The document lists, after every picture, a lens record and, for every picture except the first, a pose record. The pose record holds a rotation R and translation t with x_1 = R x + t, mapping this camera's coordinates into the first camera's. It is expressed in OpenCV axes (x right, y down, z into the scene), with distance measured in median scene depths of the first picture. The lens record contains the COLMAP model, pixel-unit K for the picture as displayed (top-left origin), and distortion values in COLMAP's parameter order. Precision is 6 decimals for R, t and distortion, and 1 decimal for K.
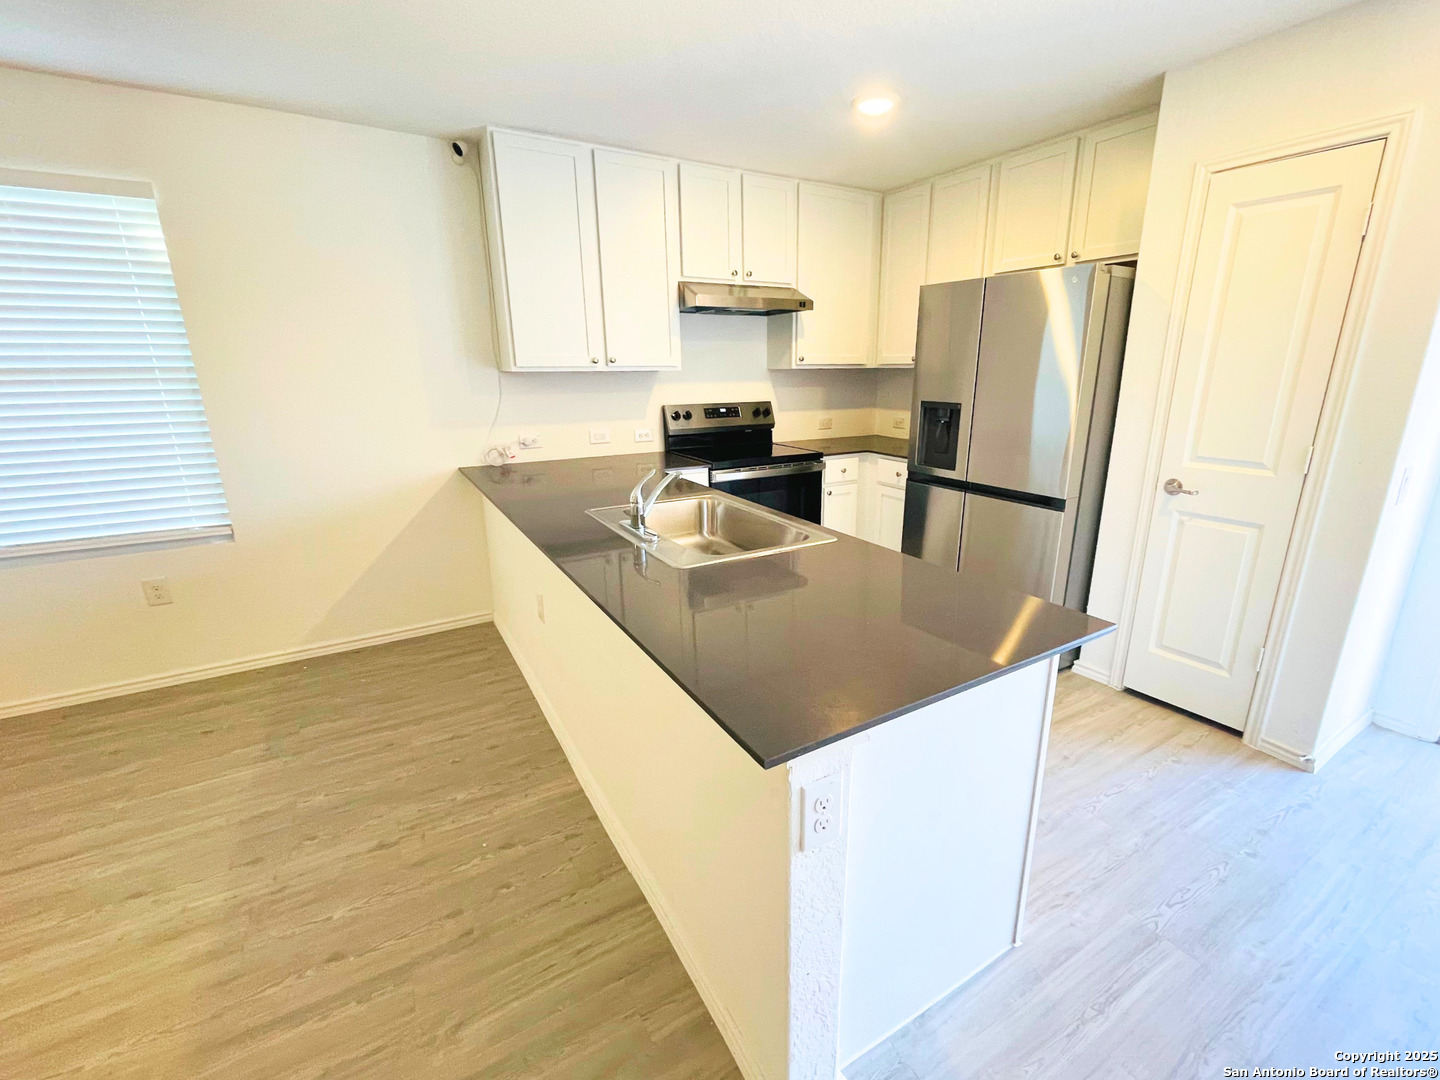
lens RADIAL K [[612.6, 0, 723.7], [0, 612.6, 543.7], [0, 0, 1]] dist [-0.012419, -0.000539]
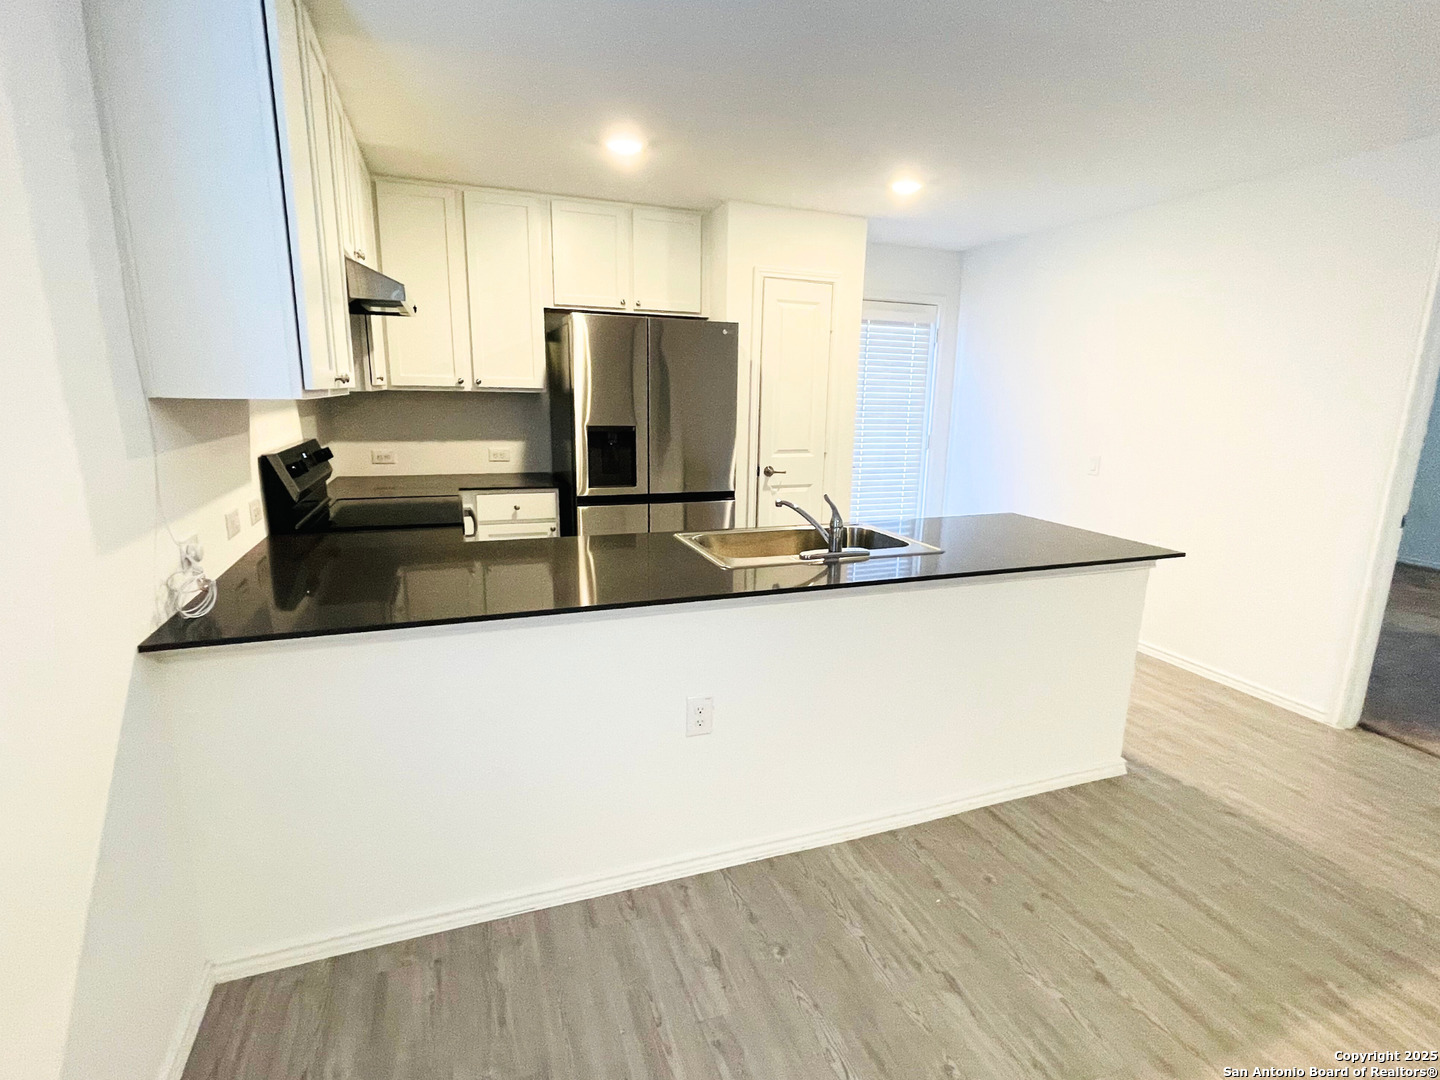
lens RADIAL K [[734.7, 0, 720.9], [0, 734.7, 538.6], [0, 0, 1]] dist [-0.001432, 0.001237]
pose [[0.177476, -0.203858, 0.962779, -1.148836], [0.243545, 0.956977, 0.157736, -0.257438], [-0.953514, 0.206486, 0.219489, 0.747983]]
